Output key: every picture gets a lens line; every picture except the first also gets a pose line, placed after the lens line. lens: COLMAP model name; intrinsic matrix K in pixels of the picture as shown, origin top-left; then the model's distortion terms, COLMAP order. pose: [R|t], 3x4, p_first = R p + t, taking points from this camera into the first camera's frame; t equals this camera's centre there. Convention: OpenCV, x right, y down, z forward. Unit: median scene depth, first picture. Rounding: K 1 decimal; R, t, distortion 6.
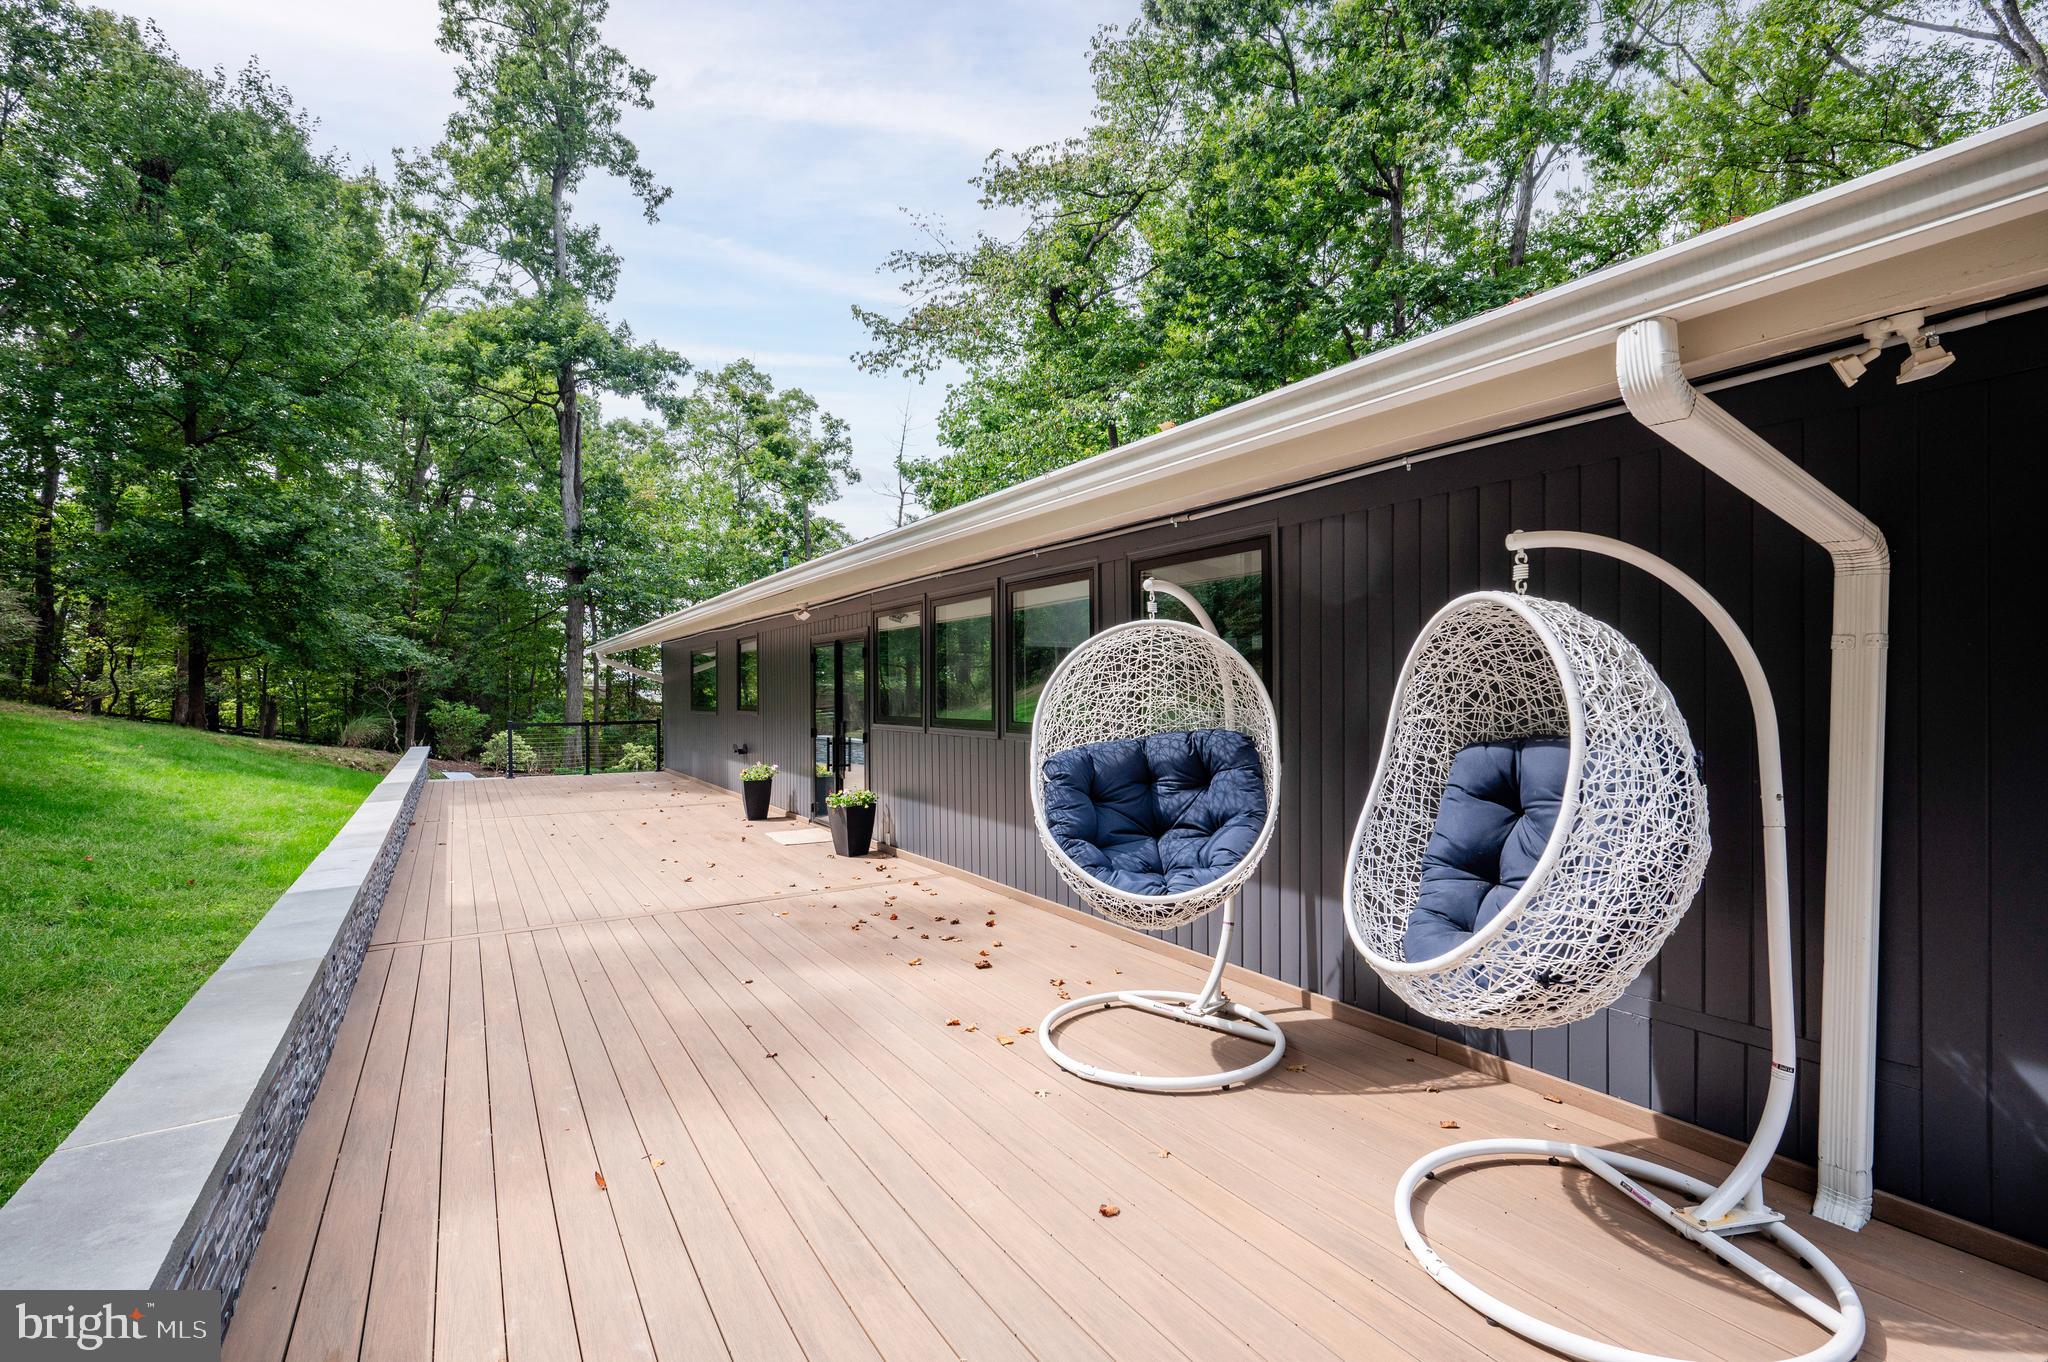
lens RADIAL K [[926.5, 0, 1024.0], [0, 926.5, 681.0], [0, 0, 1]] dist [0.000750, 0.000094]
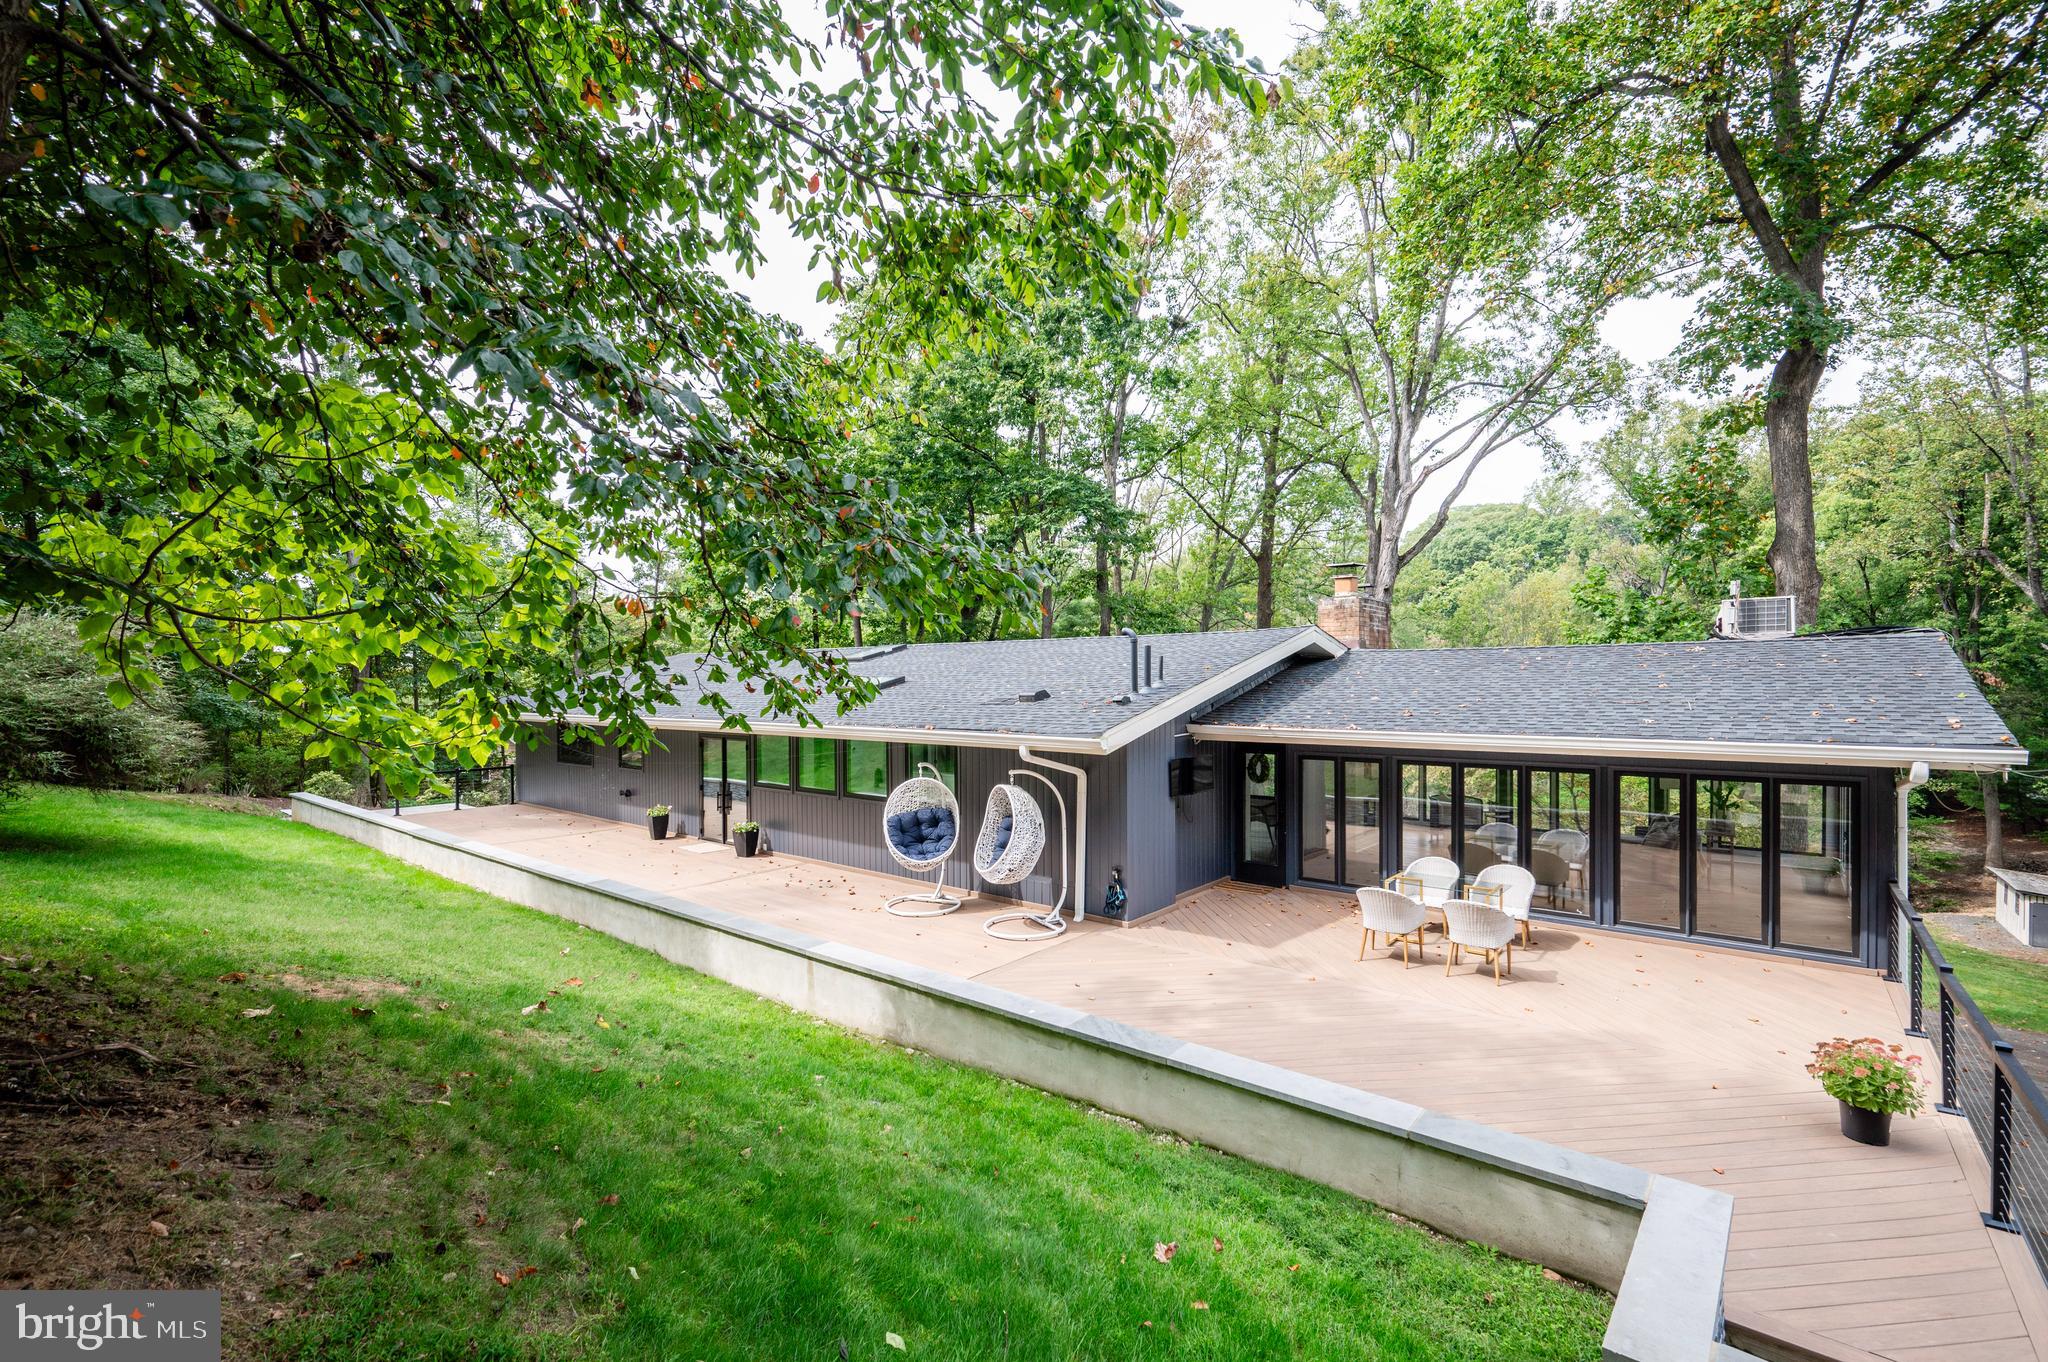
lens RADIAL K [[919.4, 0, 1024.0], [0, 919.4, 681.0], [0, 0, 1]] dist [-0.001147, -0.000122]
pose [[0.947634, -0.002702, 0.319348, -0.525253], [-0.001802, 0.999903, 0.013808, -0.427161], [-0.319354, -0.013660, 0.947537, -2.070699]]
